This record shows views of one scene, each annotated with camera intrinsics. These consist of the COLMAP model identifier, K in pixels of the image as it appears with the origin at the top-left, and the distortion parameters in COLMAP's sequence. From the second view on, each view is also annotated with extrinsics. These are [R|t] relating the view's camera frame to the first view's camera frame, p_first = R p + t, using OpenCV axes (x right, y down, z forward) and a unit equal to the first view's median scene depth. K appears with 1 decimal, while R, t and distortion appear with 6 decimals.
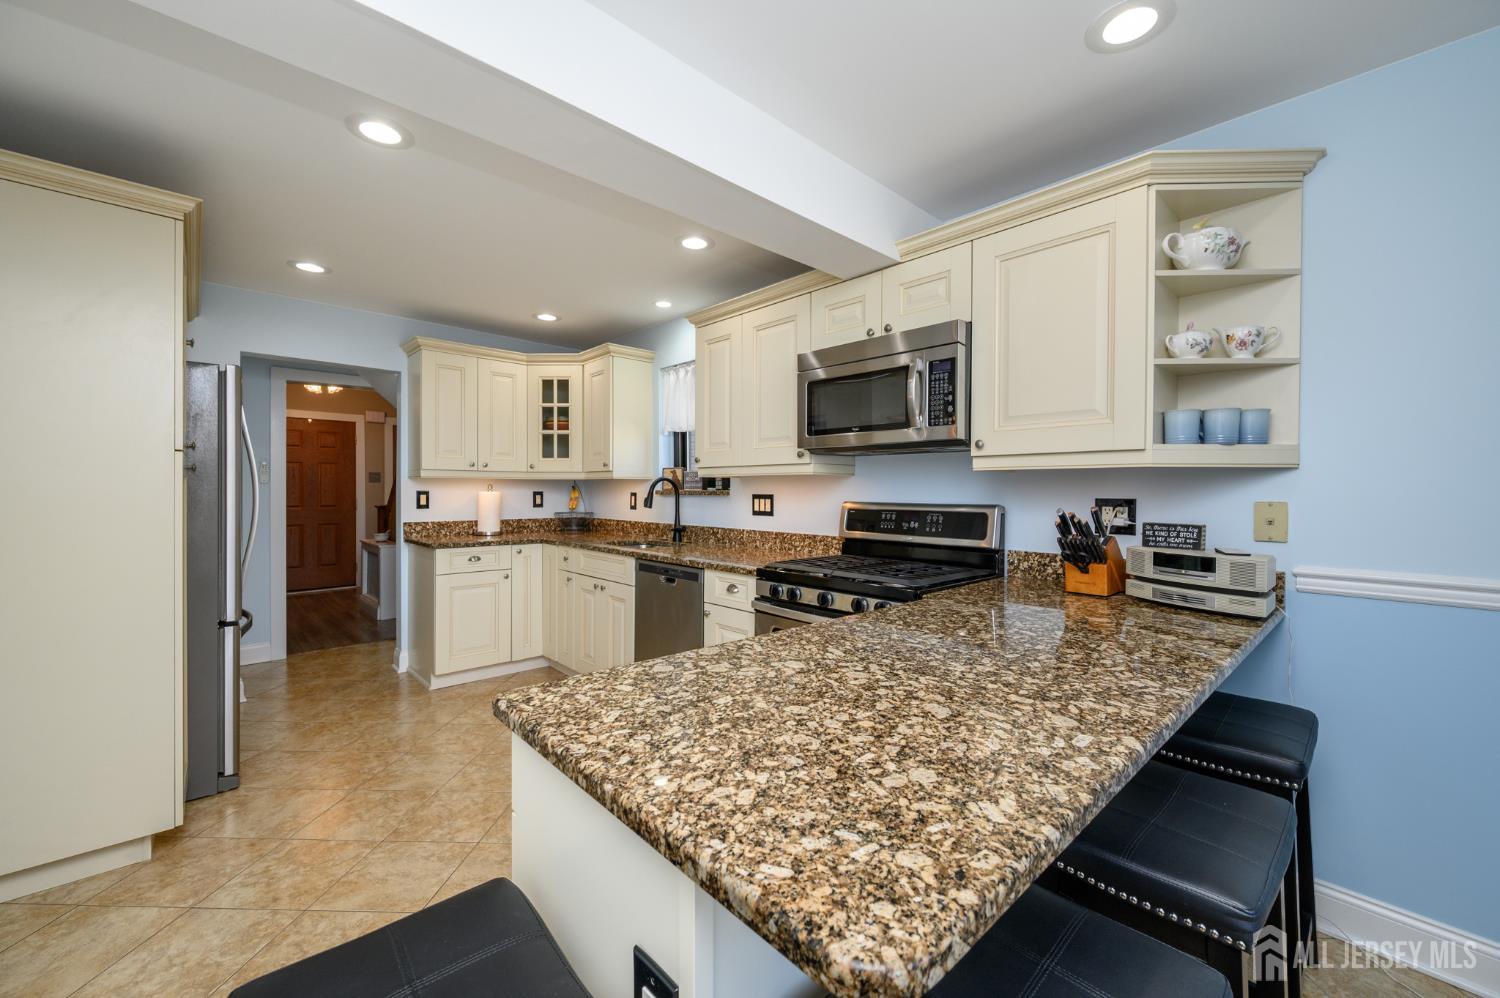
lens RADIAL K [[589.8, 0, 756.9], [0, 589.8, 495.2], [0, 0, 1]] dist [-0.001337, 0.000251]
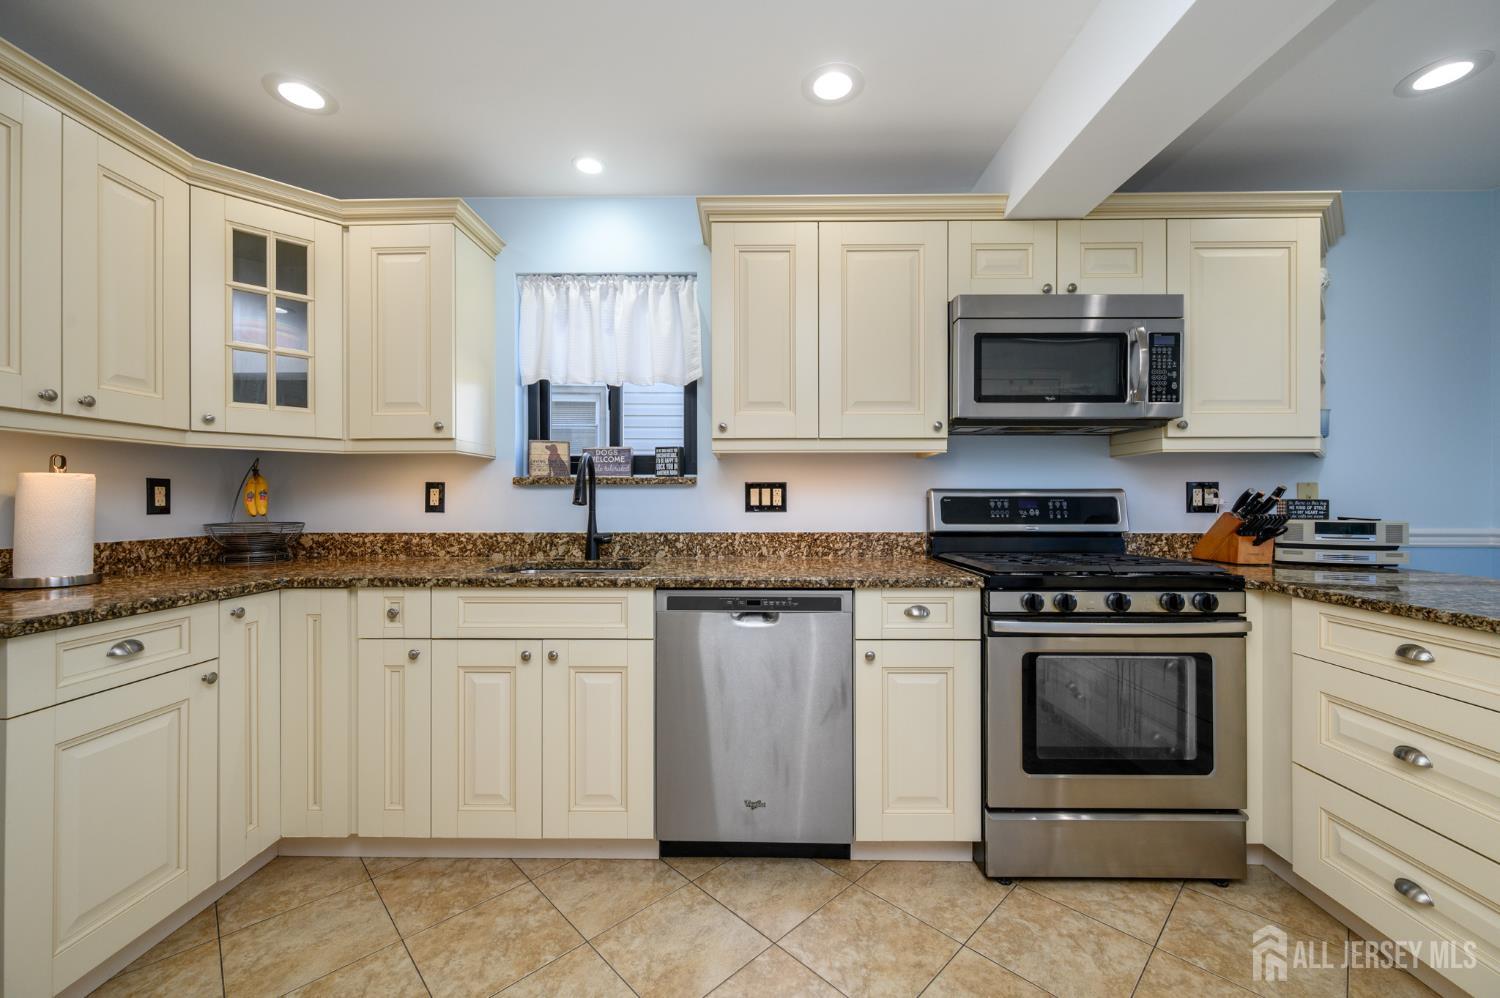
lens RADIAL K [[589.8, 0, 751.9], [0, 589.8, 496.4], [0, 0, 1]] dist [-0.001337, 0.000251]
pose [[0.698948, -0.002277, 0.715168, -0.525623], [0.010216, 0.999925, -0.006801, 0.020907], [-0.715099, 0.012060, 0.698919, 0.515369]]
